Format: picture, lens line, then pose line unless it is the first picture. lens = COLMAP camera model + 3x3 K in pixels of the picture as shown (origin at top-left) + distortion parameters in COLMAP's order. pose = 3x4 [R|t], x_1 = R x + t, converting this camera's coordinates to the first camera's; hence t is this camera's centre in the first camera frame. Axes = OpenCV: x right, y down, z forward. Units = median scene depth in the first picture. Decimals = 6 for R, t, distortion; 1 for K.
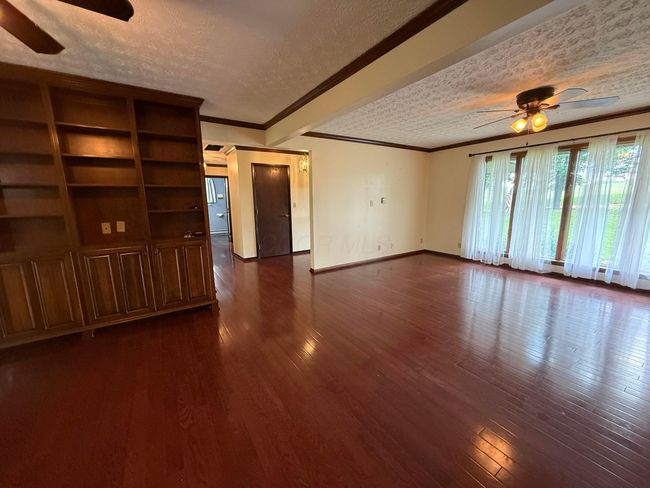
lens RADIAL K [[258.0, 0, 322.1], [0, 258.0, 243.2], [0, 0, 1]] dist [0.001613, 0.000230]
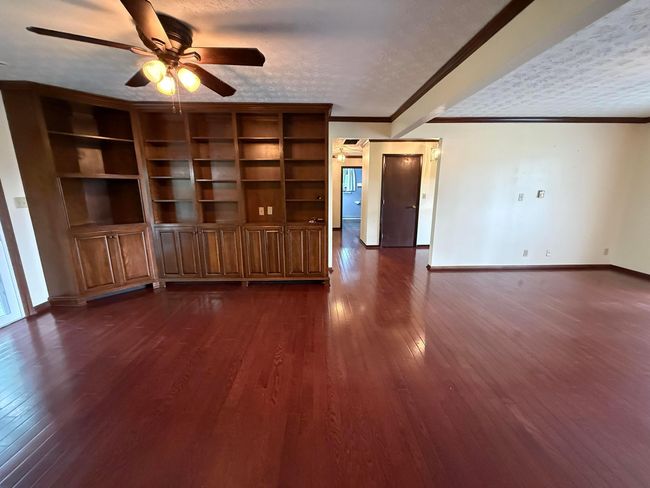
lens RADIAL K [[258.0, 0, 322.1], [0, 258.0, 243.2], [0, 0, 1]] dist [0.001613, 0.000230]
pose [[0.853989, 0.121407, -0.505927, 0.147579], [-0.096817, 0.992492, 0.074744, -0.021120], [0.511203, -0.014848, 0.859332, -0.019629]]
